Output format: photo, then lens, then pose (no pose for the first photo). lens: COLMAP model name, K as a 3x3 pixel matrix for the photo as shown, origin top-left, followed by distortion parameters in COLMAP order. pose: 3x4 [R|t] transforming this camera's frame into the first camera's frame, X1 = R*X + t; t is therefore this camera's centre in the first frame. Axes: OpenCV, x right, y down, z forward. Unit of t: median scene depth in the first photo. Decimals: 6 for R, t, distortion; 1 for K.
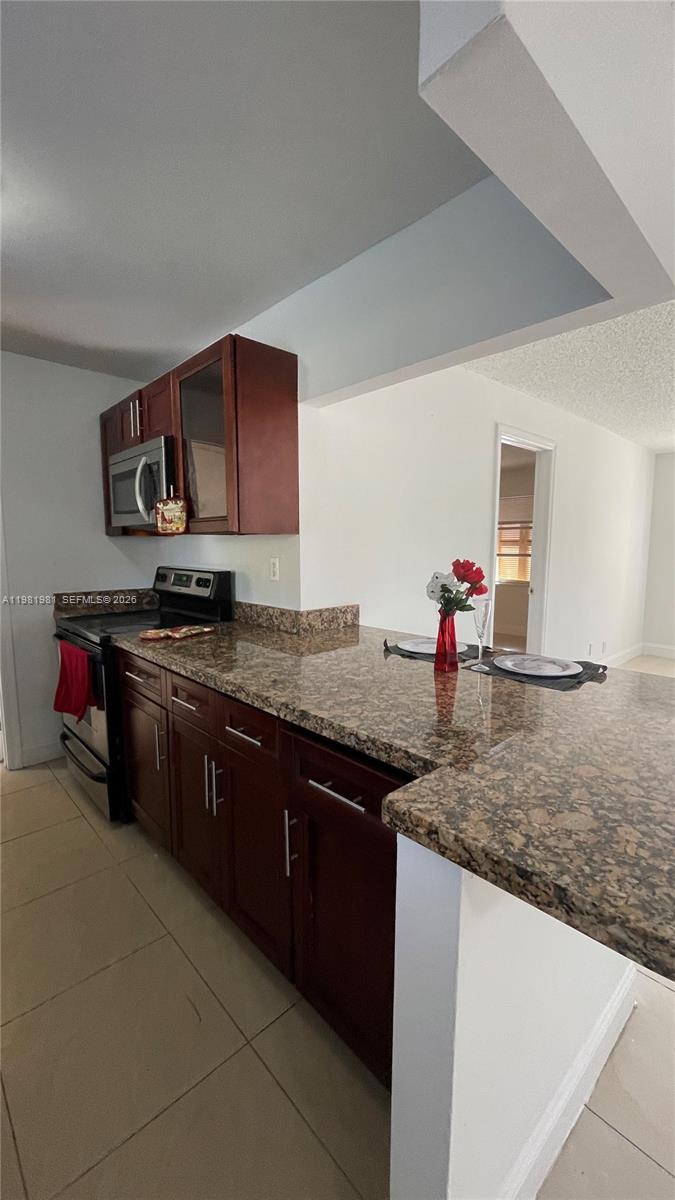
lens RADIAL K [[488.3, 0, 343.1], [0, 488.3, 599.3], [0, 0, 1]] dist [0.002920, 0.001722]
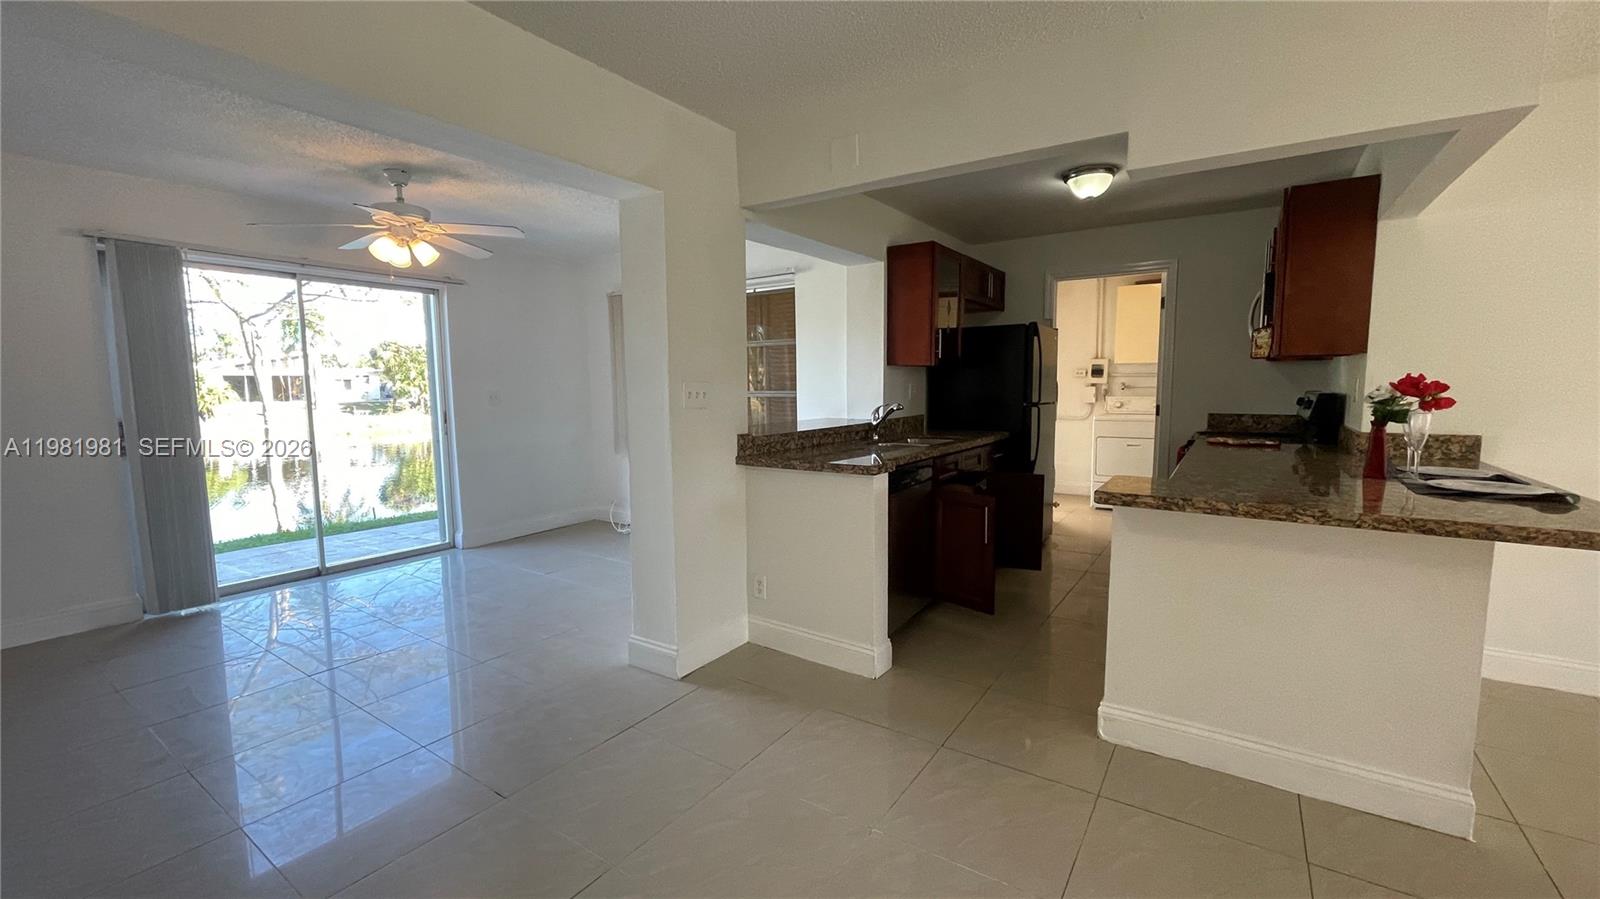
lens RADIAL K [[651.0, 0, 797.0], [0, 651.0, 447.9], [0, 0, 1]] dist [0.002920, 0.001722]
pose [[0.229237, 0.096430, -0.968582, 0.959136], [-0.103575, 0.991848, 0.074233, 0.078857], [0.967844, 0.083304, 0.237356, -0.419459]]
